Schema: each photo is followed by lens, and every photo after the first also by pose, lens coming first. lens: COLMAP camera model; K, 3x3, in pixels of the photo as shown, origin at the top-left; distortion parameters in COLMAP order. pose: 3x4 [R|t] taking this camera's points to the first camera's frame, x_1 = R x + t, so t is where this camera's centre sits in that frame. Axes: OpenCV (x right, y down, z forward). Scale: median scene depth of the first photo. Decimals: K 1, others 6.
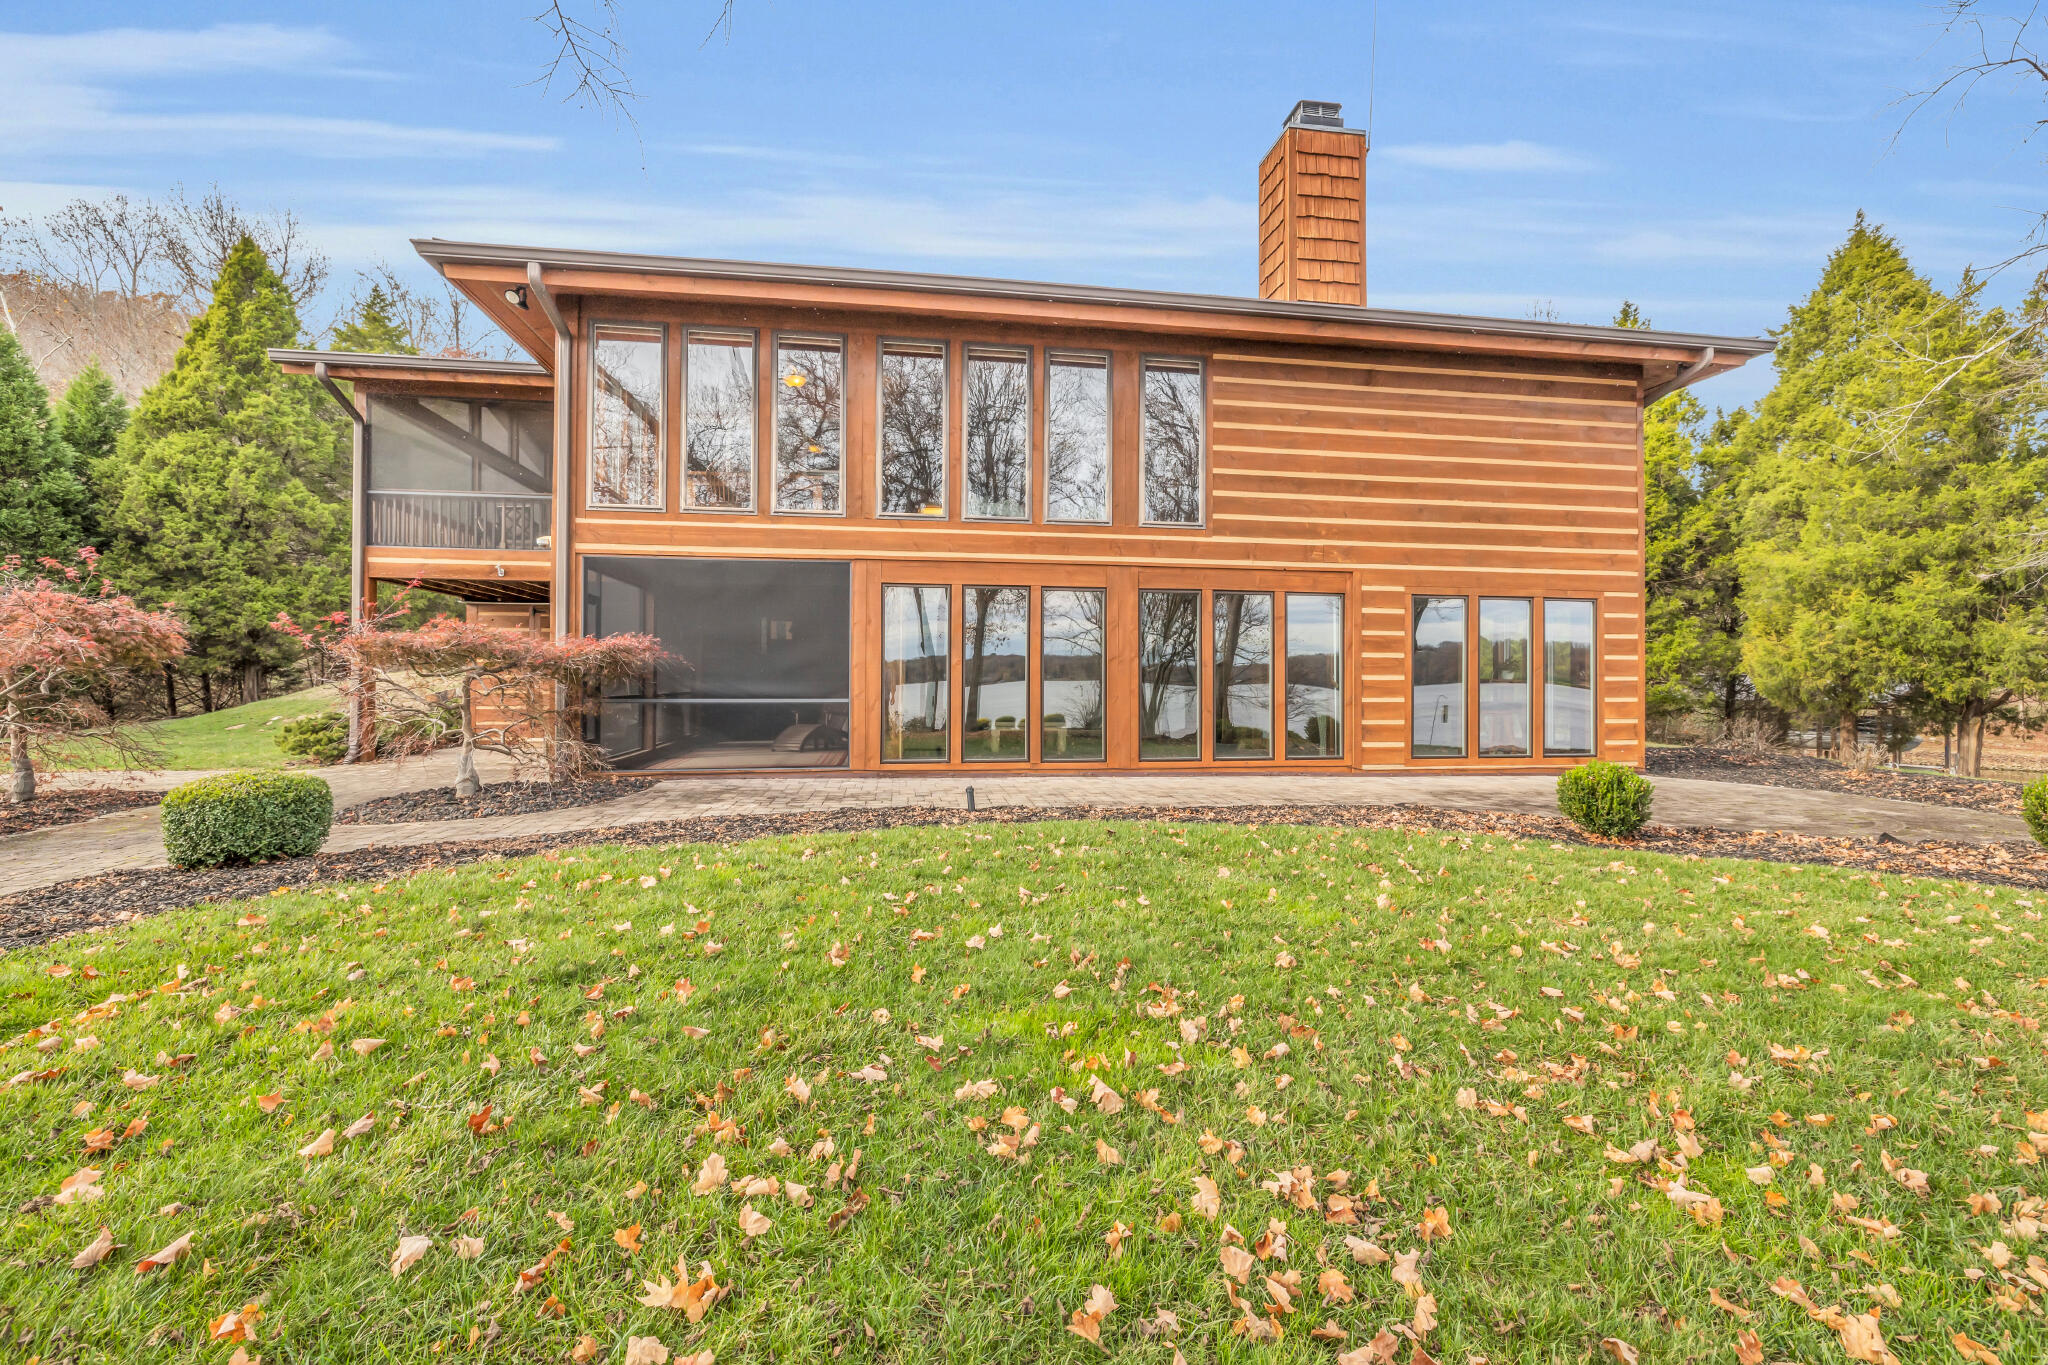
lens RADIAL K [[870.5, 0, 1024.4], [0, 870.5, 681.7], [0, 0, 1]] dist [-0.001800, -0.000218]
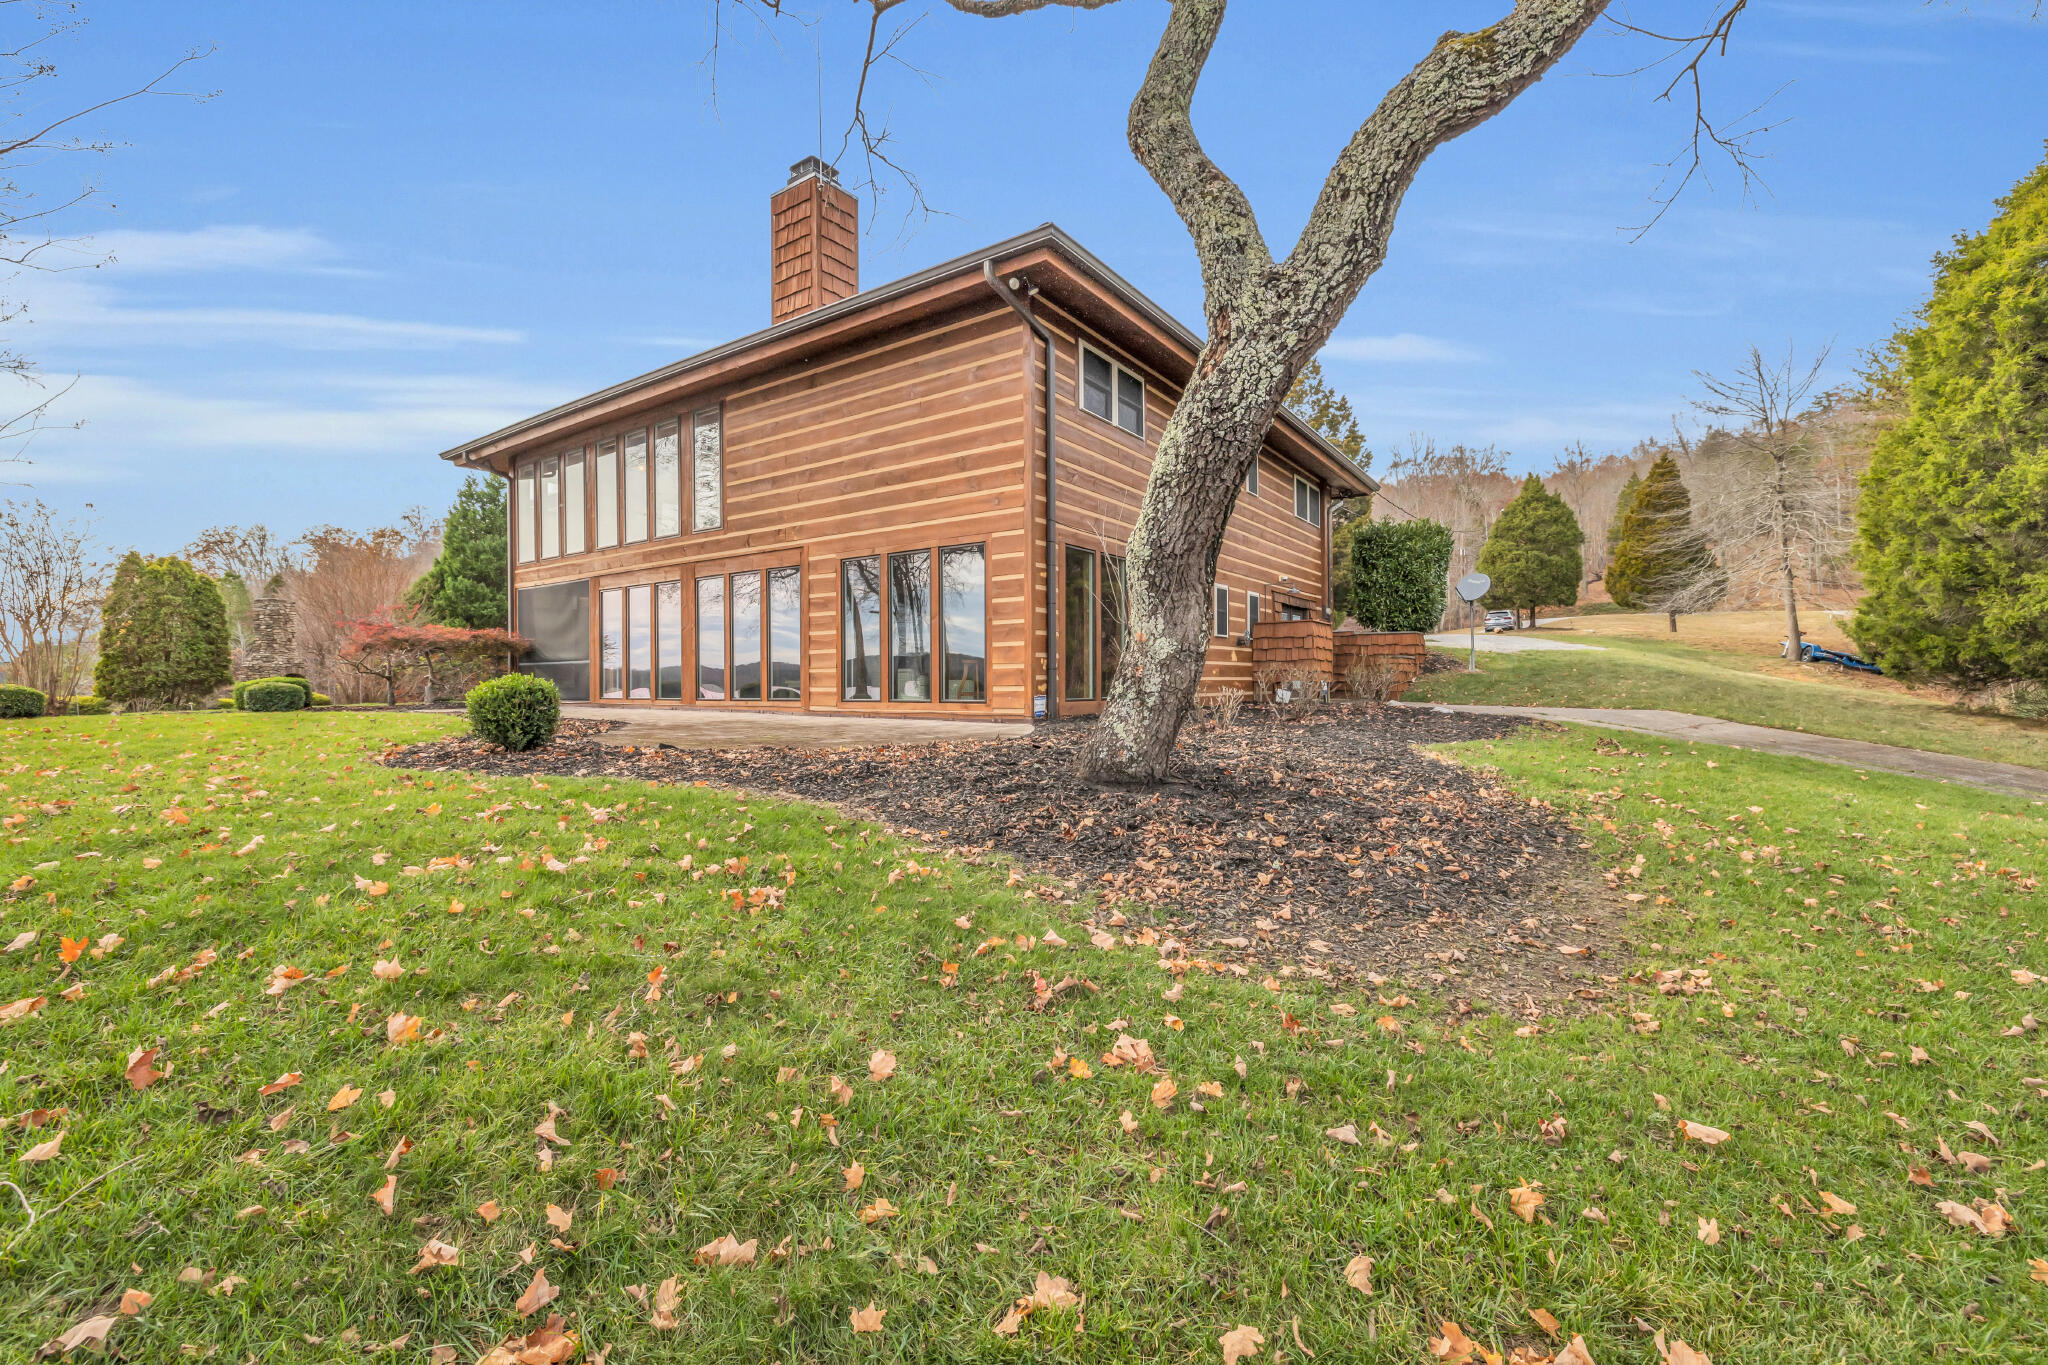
lens RADIAL K [[870.5, 0, 1021.4], [0, 870.5, 683.8], [0, 0, 1]] dist [-0.001800, -0.000218]
pose [[0.720772, -0.008856, -0.693116, 1.370869], [0.019560, 0.999780, 0.007567, 0.058659], [0.692896, -0.019011, 0.720787, 0.320305]]
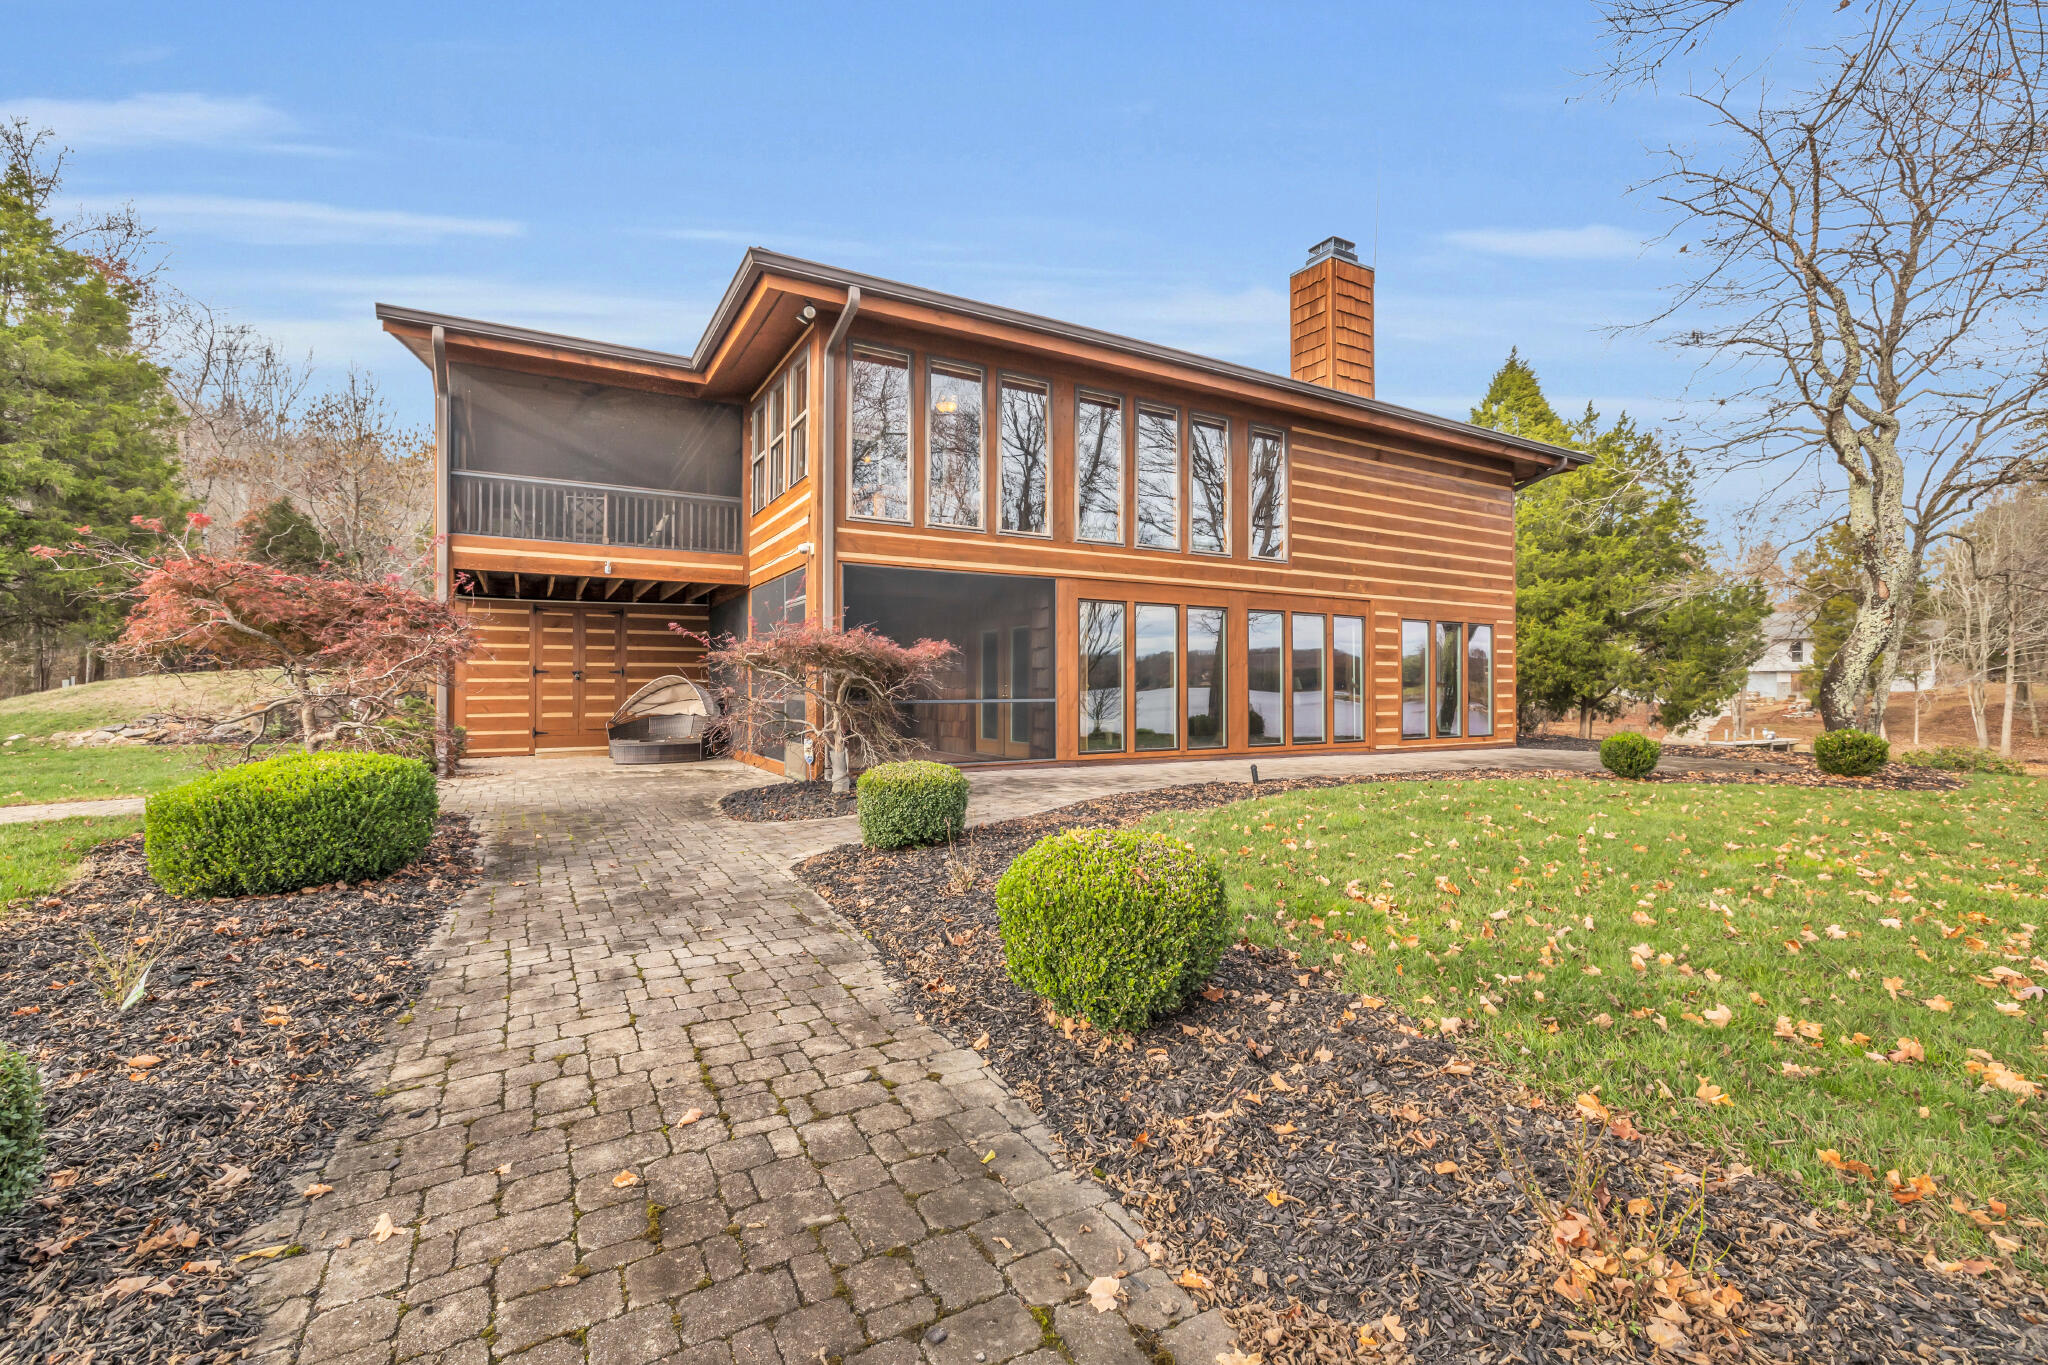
lens RADIAL K [[870.5, 0, 1018.2], [0, 870.5, 689.2], [0, 0, 1]] dist [-0.001800, -0.000218]
pose [[0.933391, -0.003536, 0.358843, -0.575541], [0.002228, 0.999989, 0.004060, 0.001997], [-0.358853, -0.002990, 0.933389, -0.044816]]
